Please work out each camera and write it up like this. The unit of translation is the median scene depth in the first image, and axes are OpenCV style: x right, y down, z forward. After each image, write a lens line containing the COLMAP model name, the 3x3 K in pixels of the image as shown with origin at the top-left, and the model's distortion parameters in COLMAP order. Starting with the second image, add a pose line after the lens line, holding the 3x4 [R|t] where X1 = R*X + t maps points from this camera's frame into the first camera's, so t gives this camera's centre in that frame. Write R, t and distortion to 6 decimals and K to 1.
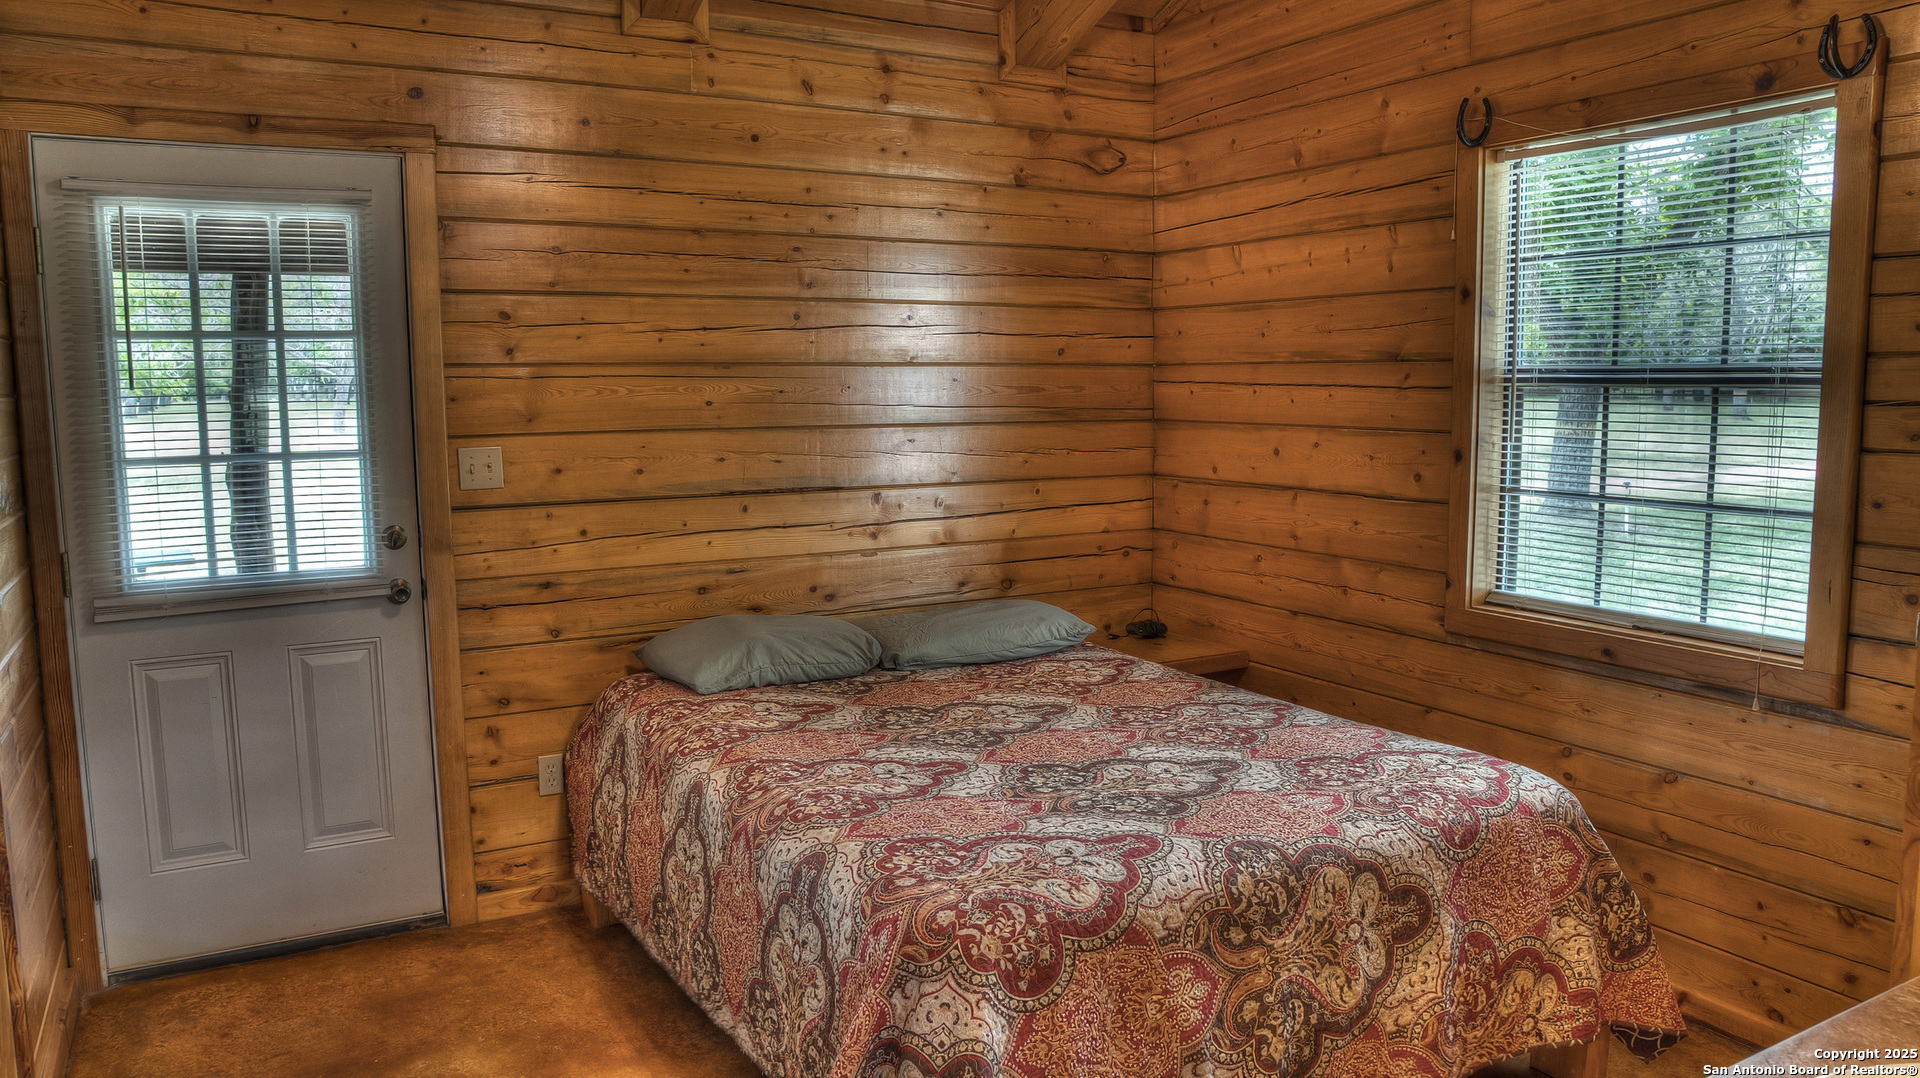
lens RADIAL K [[1361.9, 0, 955.7], [0, 1361.9, 540.1], [0, 0, 1]] dist [-0.111542, 0.069048]
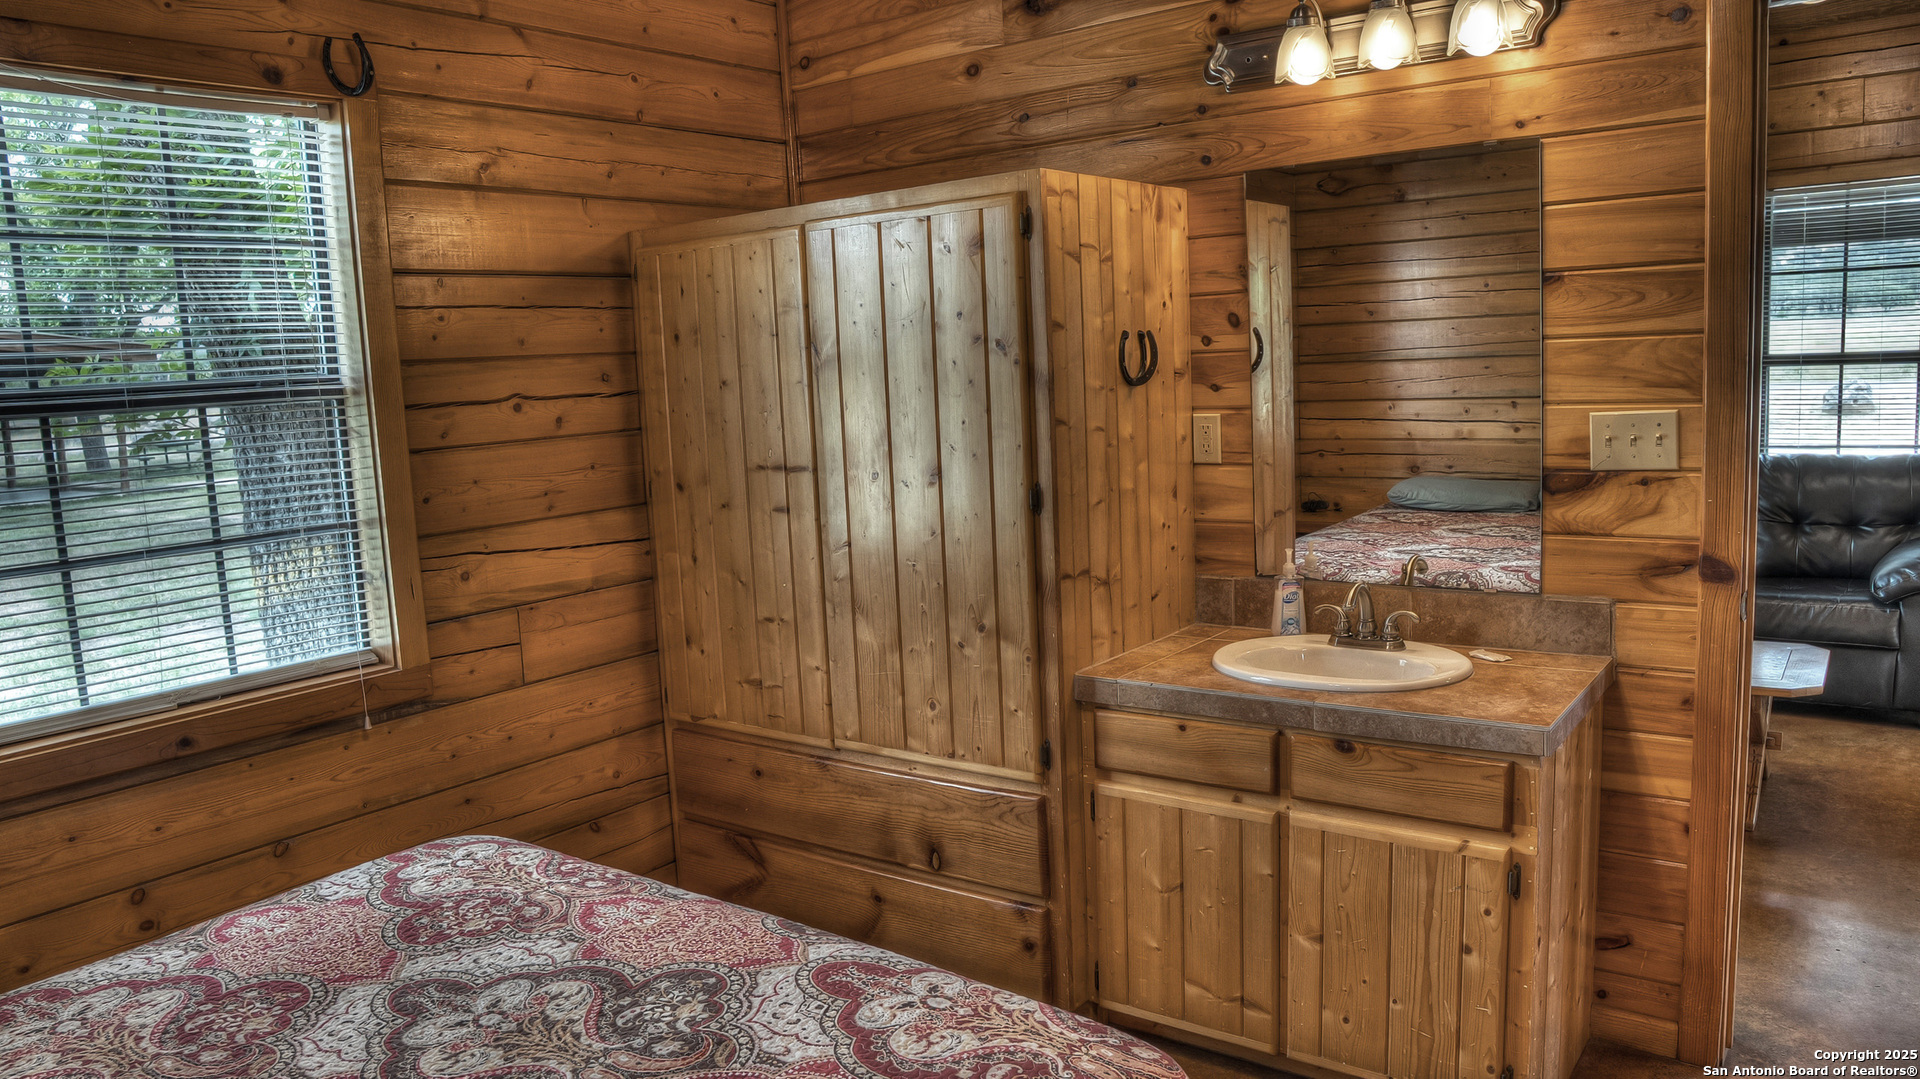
lens RADIAL K [[1361.9, 0, 947.5], [0, 1361.9, 538.6], [0, 0, 1]] dist [-0.111542, 0.069048]
pose [[-0.404826, -0.095724, 0.909370, -0.452088], [0.159129, 0.971955, 0.173151, -0.110832], [-0.900441, 0.214803, -0.378240, 0.962024]]
